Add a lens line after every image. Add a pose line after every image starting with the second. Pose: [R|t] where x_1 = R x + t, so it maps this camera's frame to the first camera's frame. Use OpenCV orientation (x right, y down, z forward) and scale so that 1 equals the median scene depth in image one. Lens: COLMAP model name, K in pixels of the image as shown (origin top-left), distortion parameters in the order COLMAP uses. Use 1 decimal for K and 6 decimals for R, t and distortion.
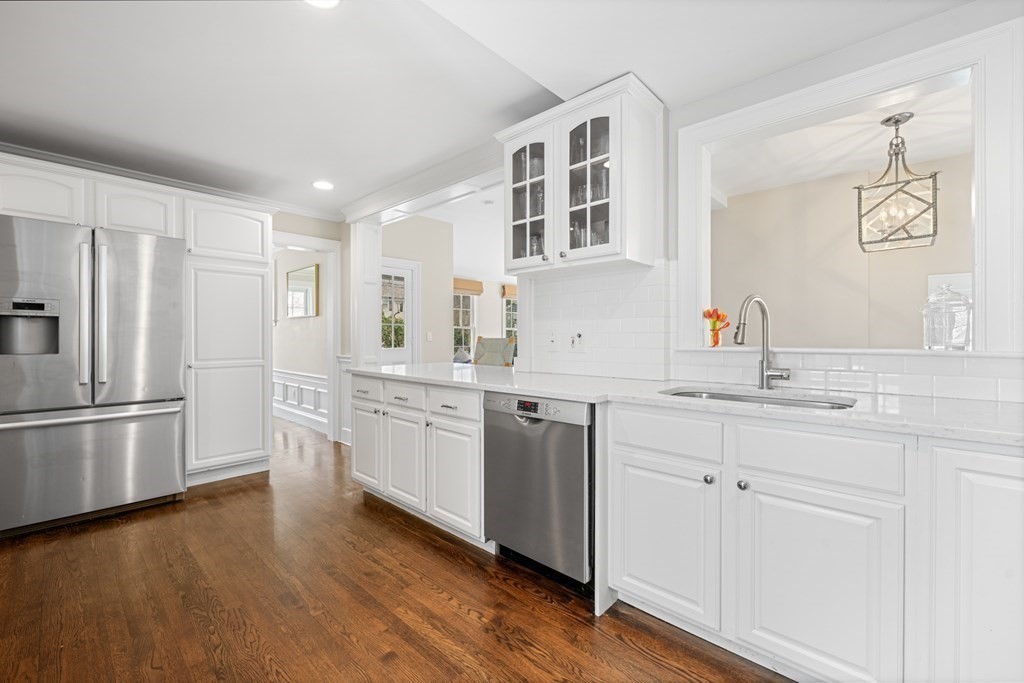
lens RADIAL K [[433.6, 0, 513.6], [0, 433.6, 341.4], [0, 0, 1]] dist [-0.001653, 0.000578]
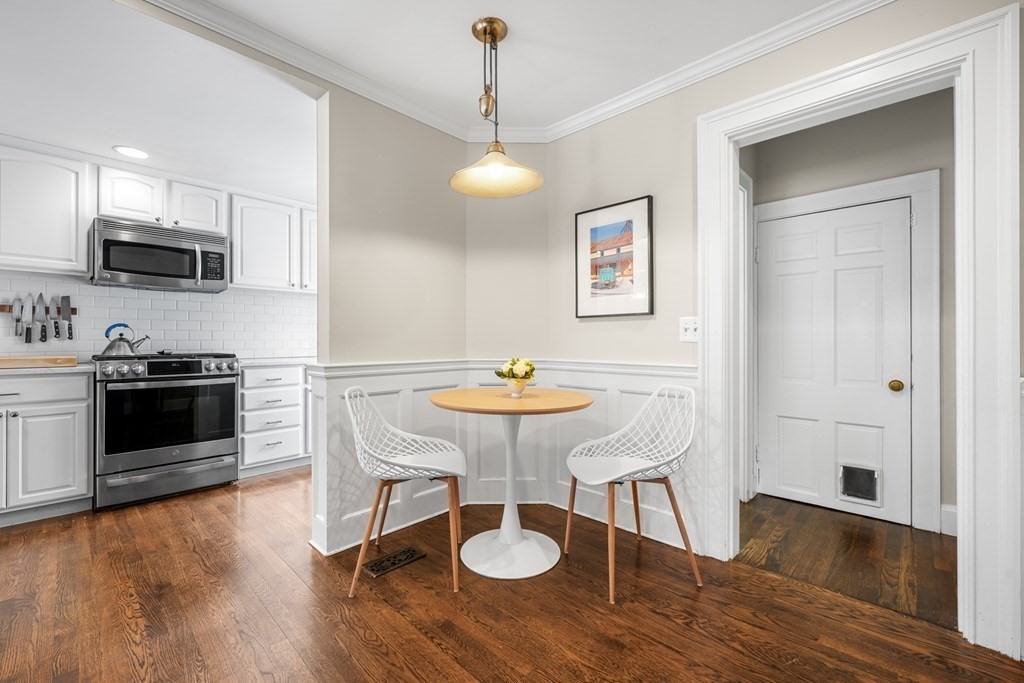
lens RADIAL K [[433.6, 0, 511.5], [0, 433.6, 343.4], [0, 0, 1]] dist [-0.001653, 0.000578]
pose [[-0.999925, -0.002877, 0.011916, -0.942436], [-0.002801, 0.999976, 0.006359, 0.025411], [-0.011934, 0.006325, -0.999909, 1.332434]]
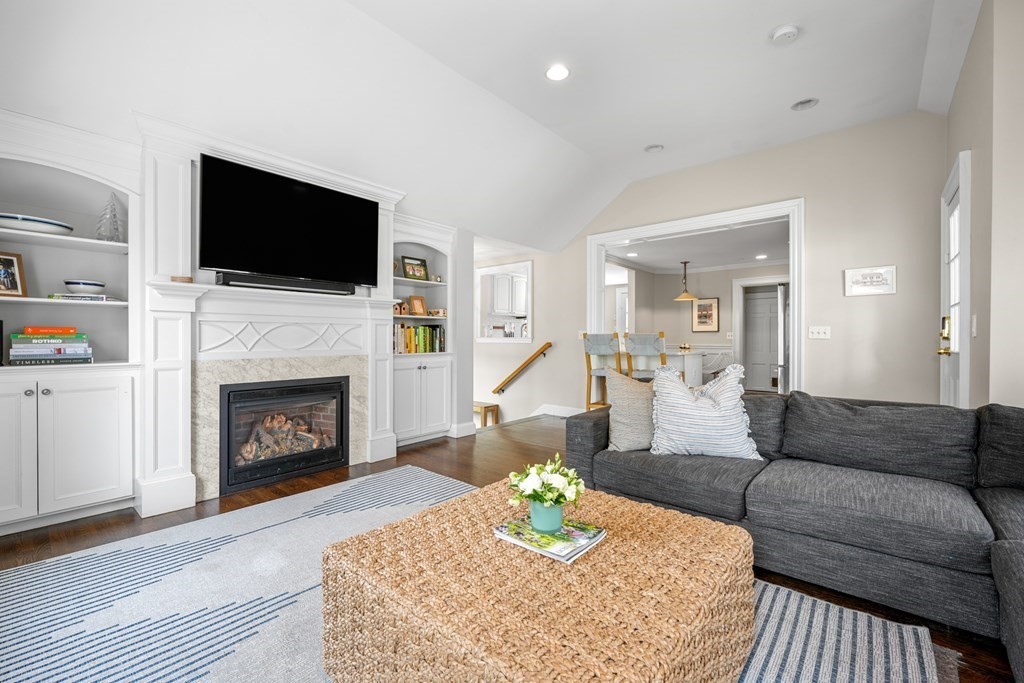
lens RADIAL K [[433.6, 0, 515.0], [0, 433.6, 340.5], [0, 0, 1]] dist [-0.001653, 0.000578]
pose [[-0.998524, -0.012099, -0.052947, 0.739026], [-0.012745, 0.999848, 0.011874, 0.014729], [0.052795, 0.012531, -0.998527, 4.009412]]
